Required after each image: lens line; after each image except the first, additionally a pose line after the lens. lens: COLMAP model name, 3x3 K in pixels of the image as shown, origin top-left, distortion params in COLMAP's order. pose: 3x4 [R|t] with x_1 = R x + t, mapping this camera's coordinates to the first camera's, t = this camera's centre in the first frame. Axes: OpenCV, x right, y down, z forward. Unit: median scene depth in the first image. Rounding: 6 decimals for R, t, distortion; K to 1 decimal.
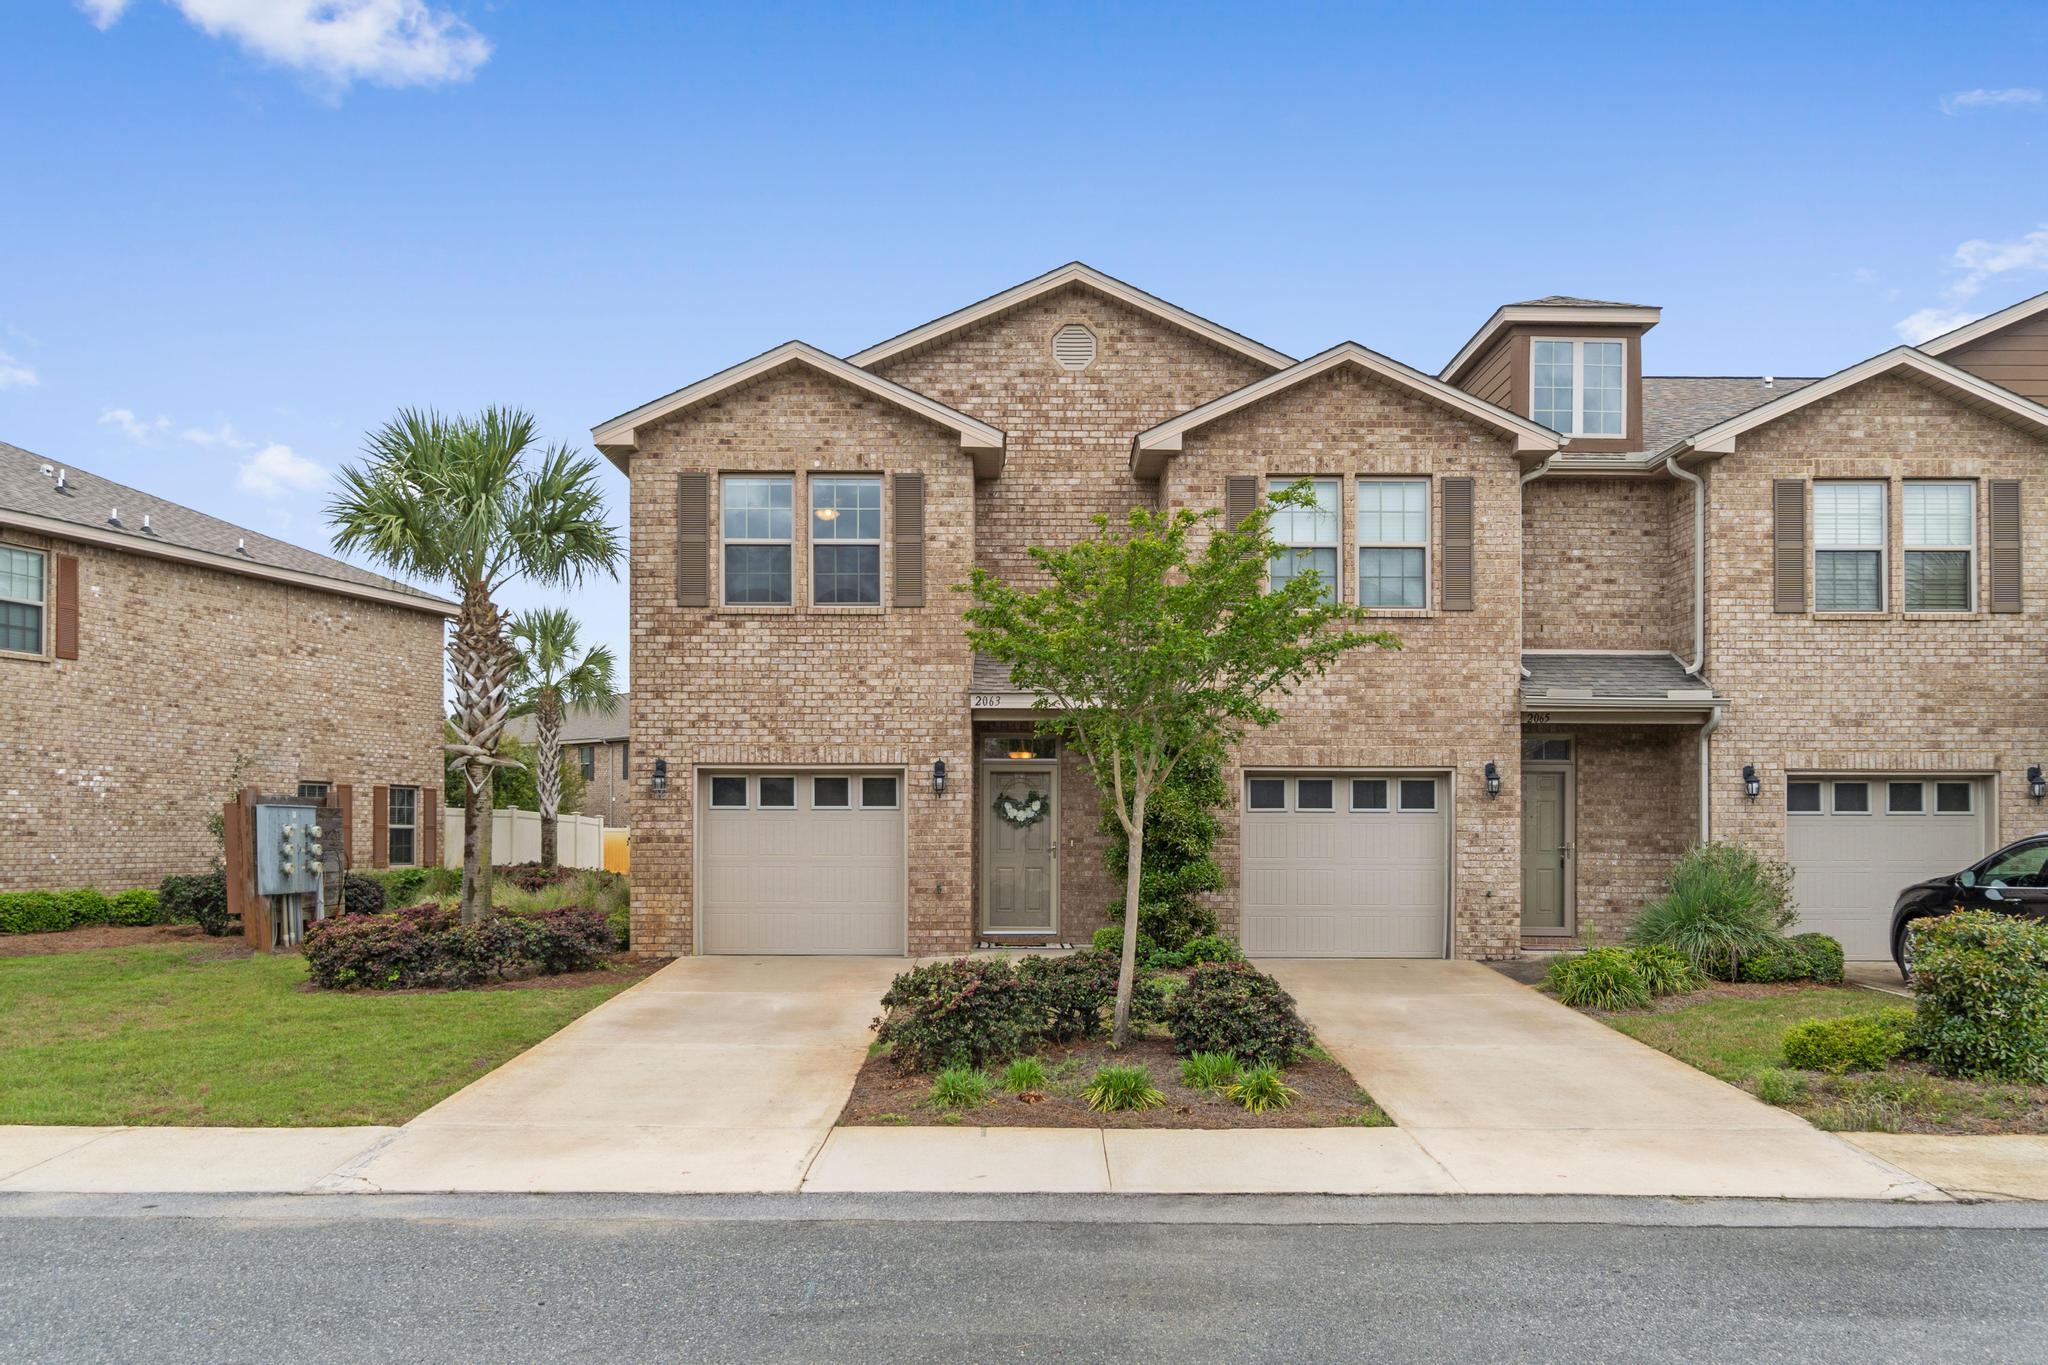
lens RADIAL K [[1591.8, 0, 1024.0], [0, 1591.8, 682.5], [0, 0, 1]] dist [-0.000318, -0.000504]
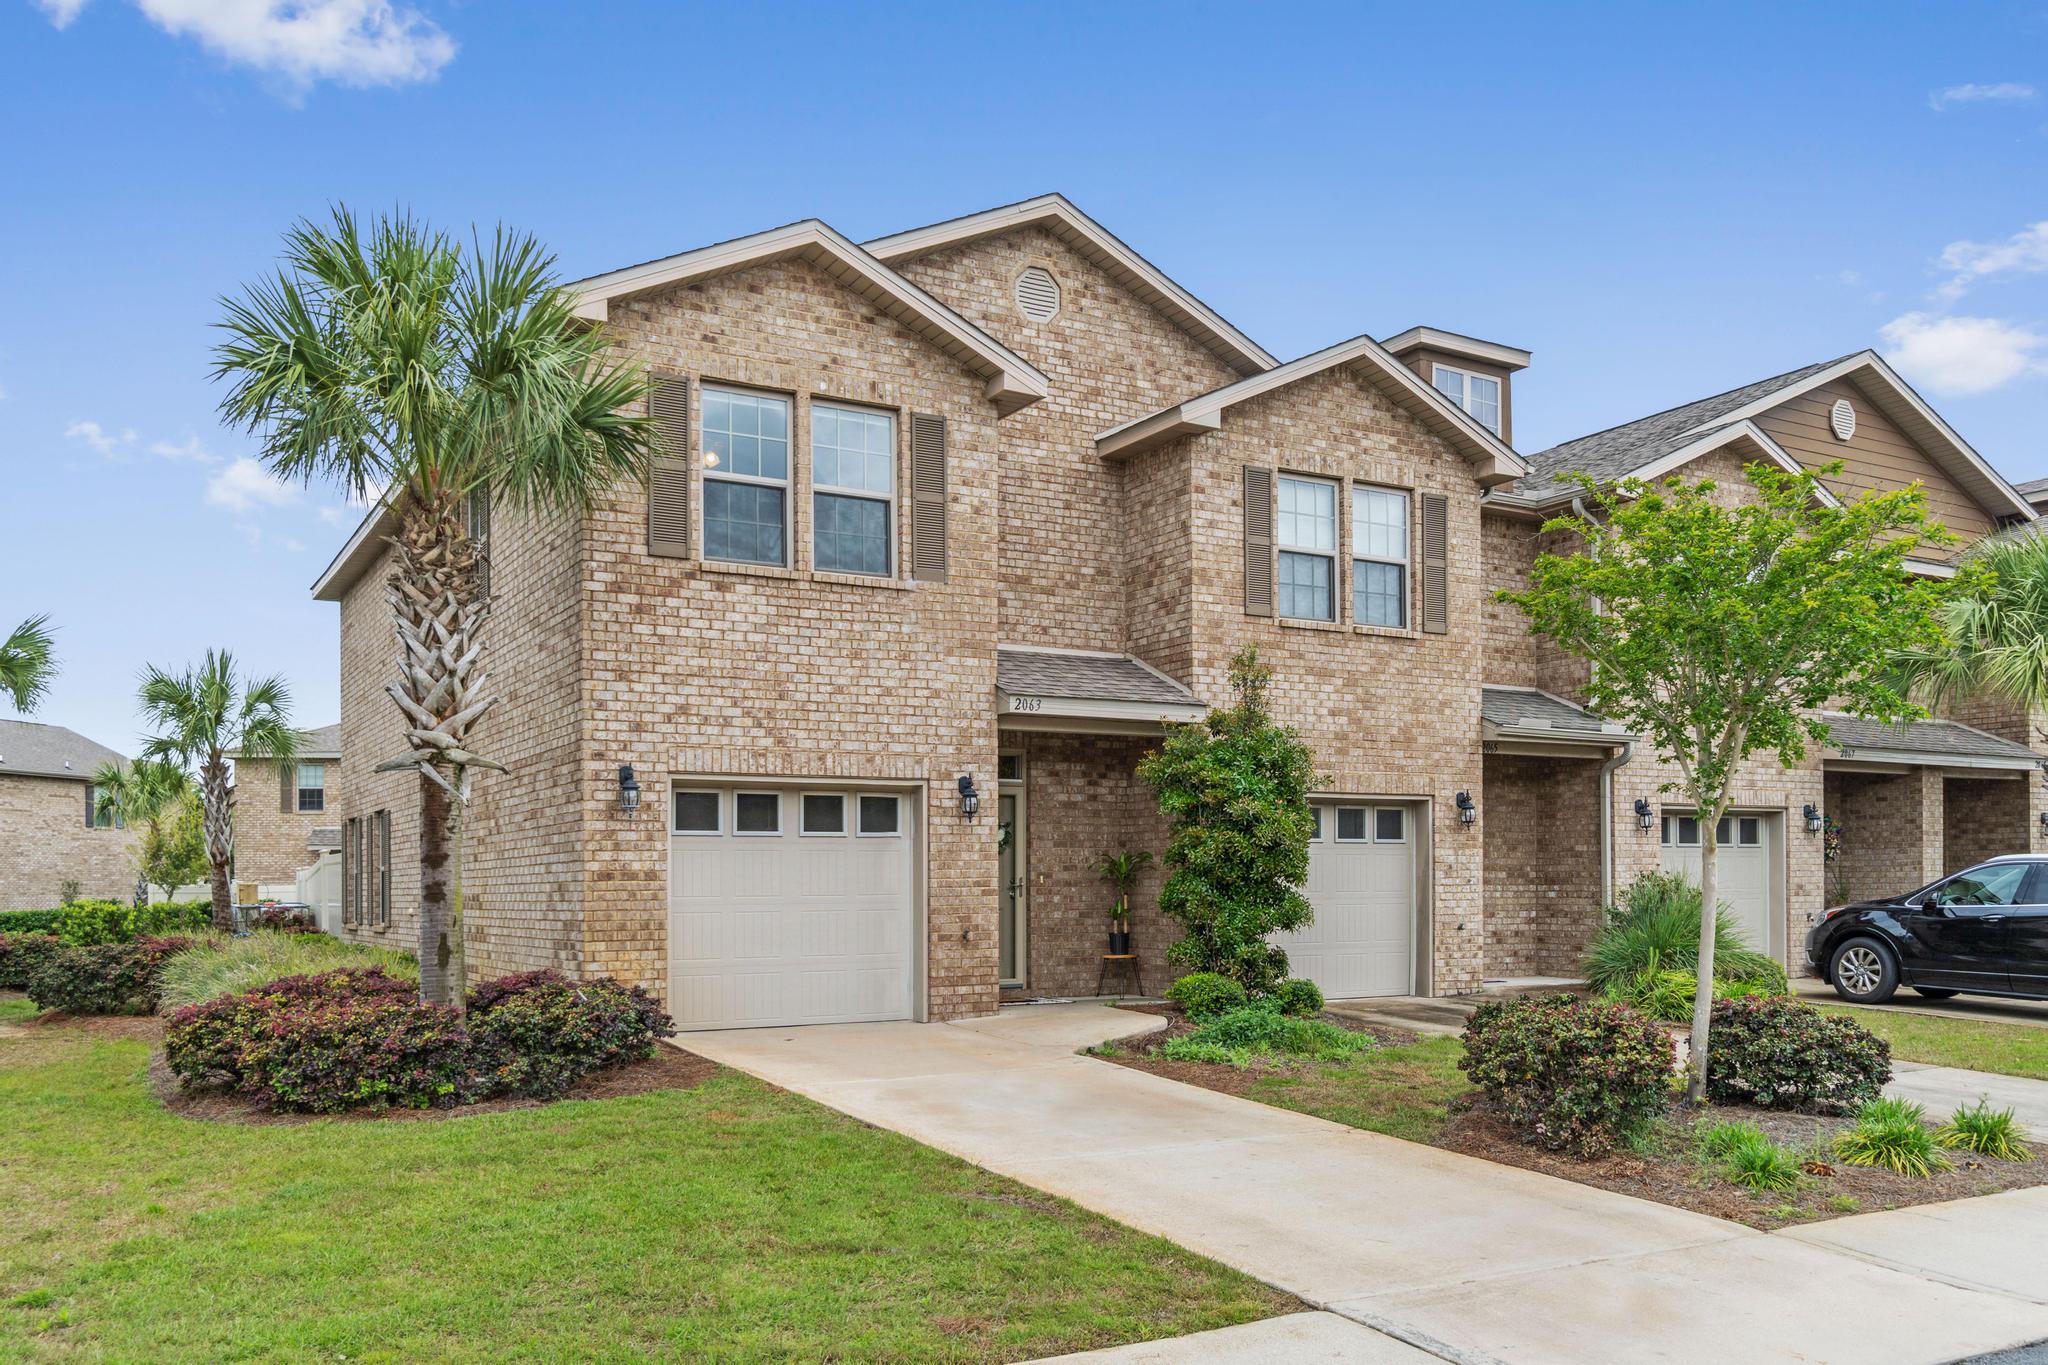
lens RADIAL K [[1615.6, 0, 1023.8], [0, 1615.6, 761.1], [0, 0, 1]] dist [0.001656, -0.002459]
pose [[0.873407, 0.028027, 0.486184, -0.419018], [-0.035760, 0.999338, 0.006632, 0.034538], [-0.485676, -0.023178, 0.873831, 0.267961]]
